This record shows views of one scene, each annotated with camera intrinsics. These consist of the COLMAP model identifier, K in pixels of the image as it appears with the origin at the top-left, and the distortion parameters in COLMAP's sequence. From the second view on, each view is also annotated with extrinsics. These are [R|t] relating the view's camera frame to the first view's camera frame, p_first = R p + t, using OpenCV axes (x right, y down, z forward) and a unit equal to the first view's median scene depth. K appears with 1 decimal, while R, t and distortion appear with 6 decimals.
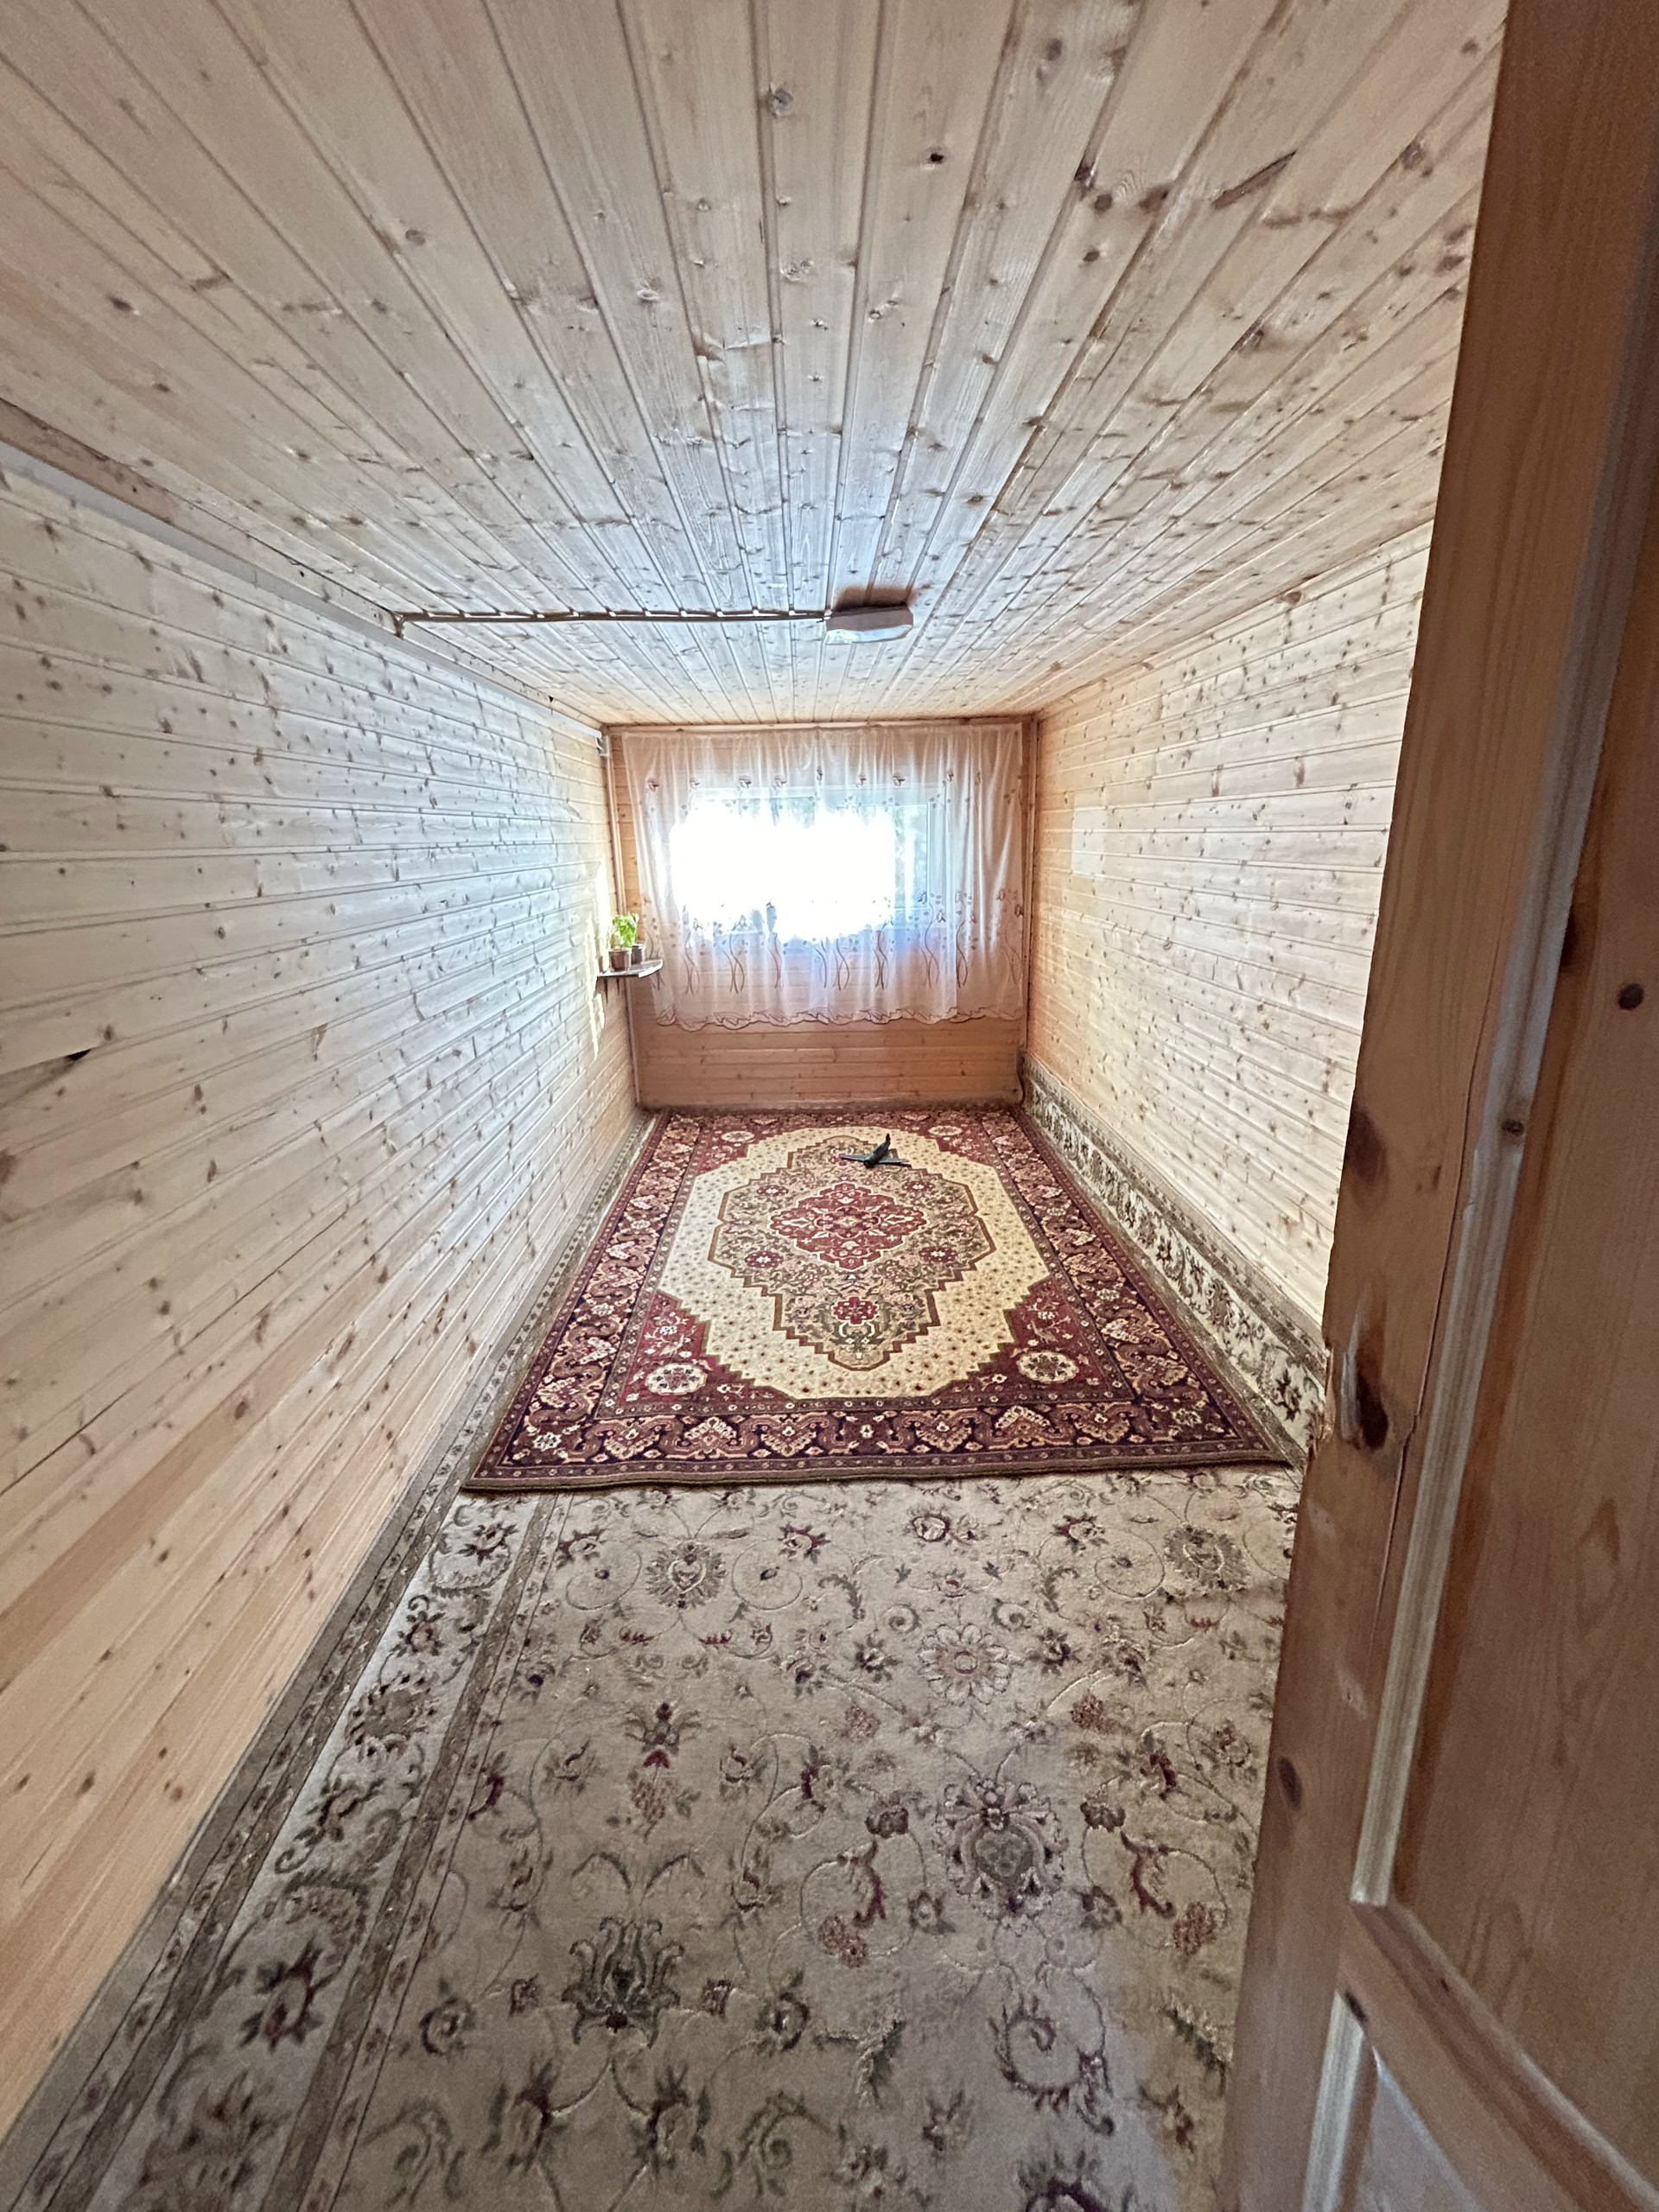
lens RADIAL K [[903.6, 0, 828.6], [0, 903.6, 1102.3], [0, 0, 1]] dist [0.000998, -0.000125]
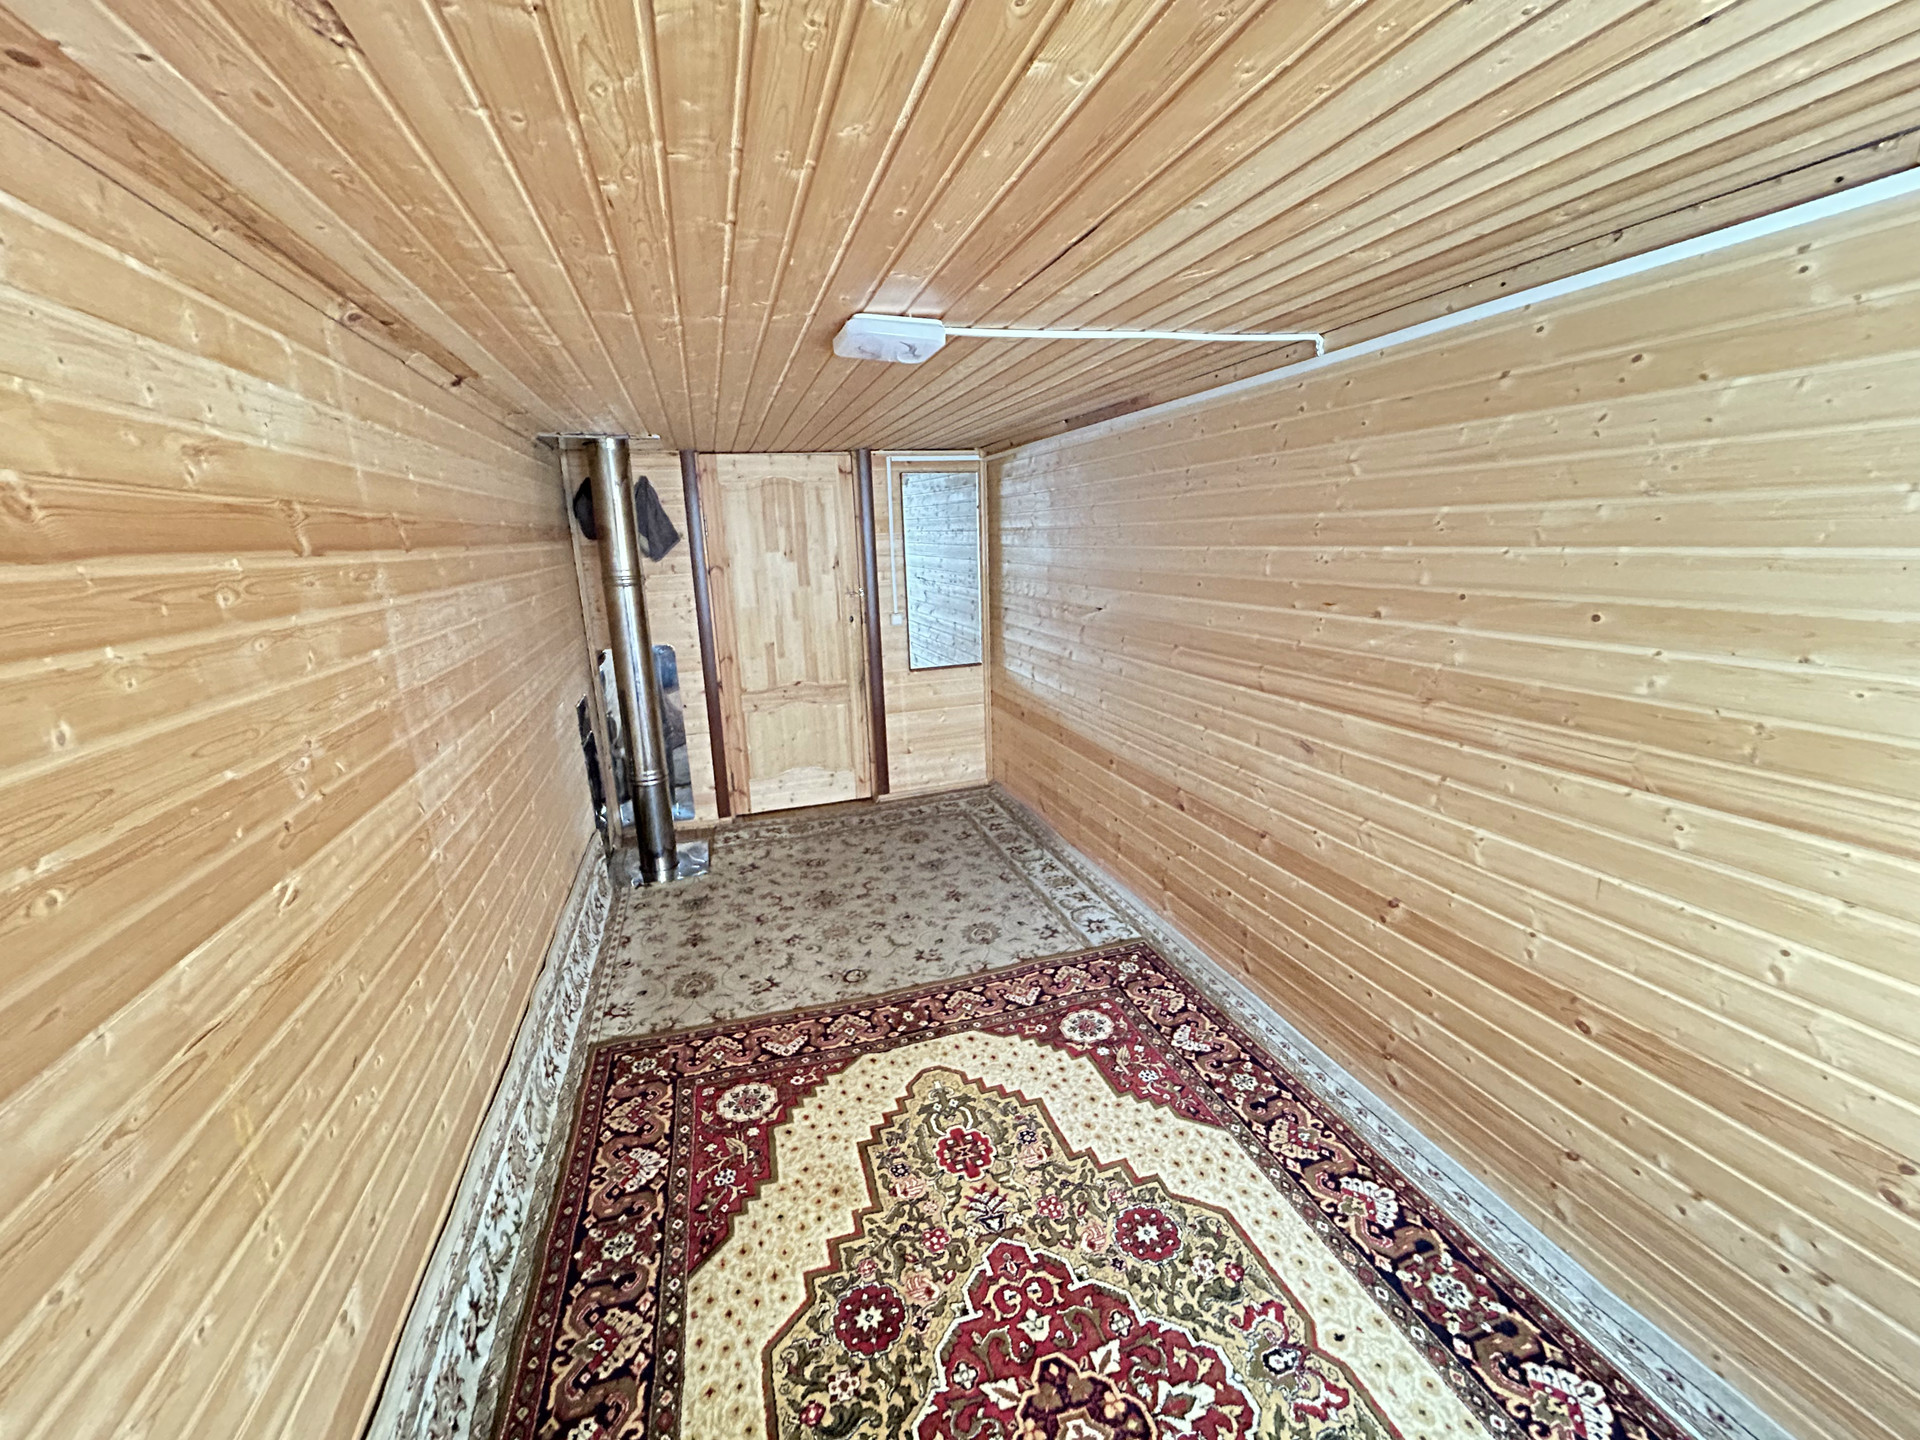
lens RADIAL K [[784.3, 0, 956.0], [0, 784.3, 722.6], [0, 0, 1]] dist [0.000998, -0.000125]
pose [[-0.960103, 0.124207, -0.250548, 0.190573], [-0.017616, 0.867306, 0.497464, -0.517956], [0.279090, 0.482031, -0.830515, 1.622633]]
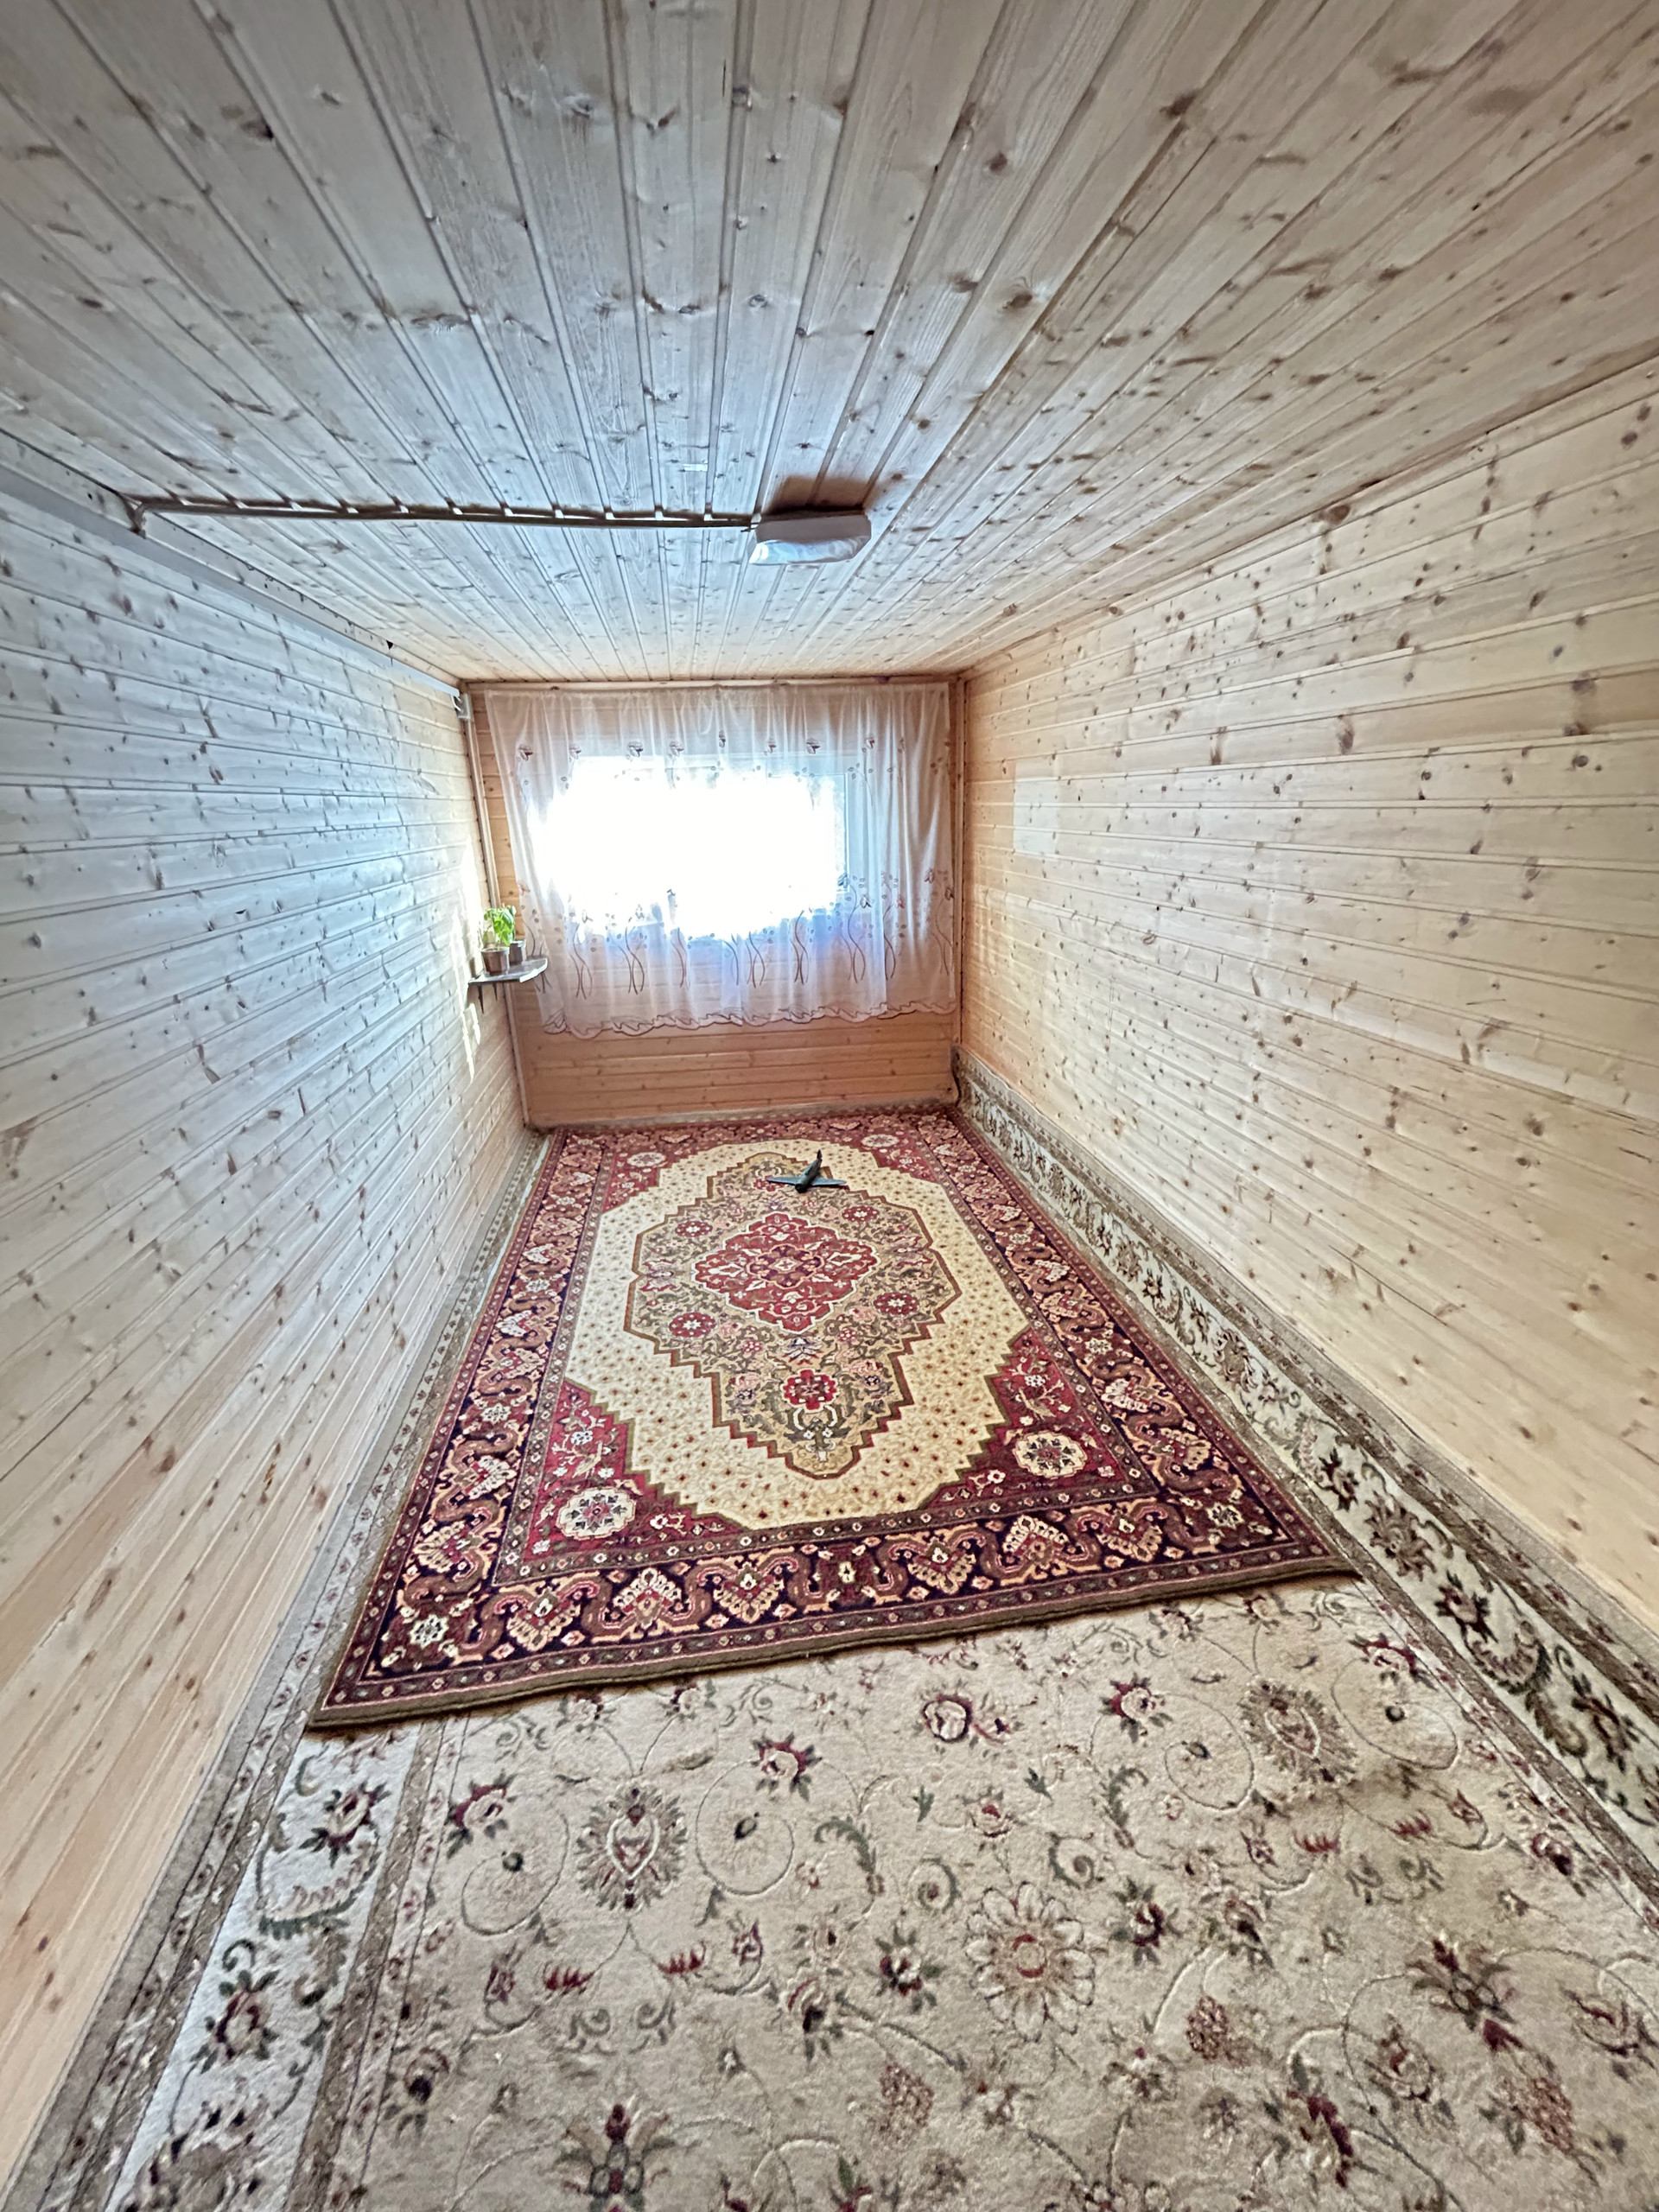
lens RADIAL K [[903.6, 0, 828.6], [0, 903.6, 1102.3], [0, 0, 1]] dist [0.000998, -0.000125]
pose [[0.992363, -0.045369, 0.114708, -0.042970], [0.041994, 0.998616, 0.031676, -0.069609], [-0.115987, -0.026617, 0.992894, 0.207388]]
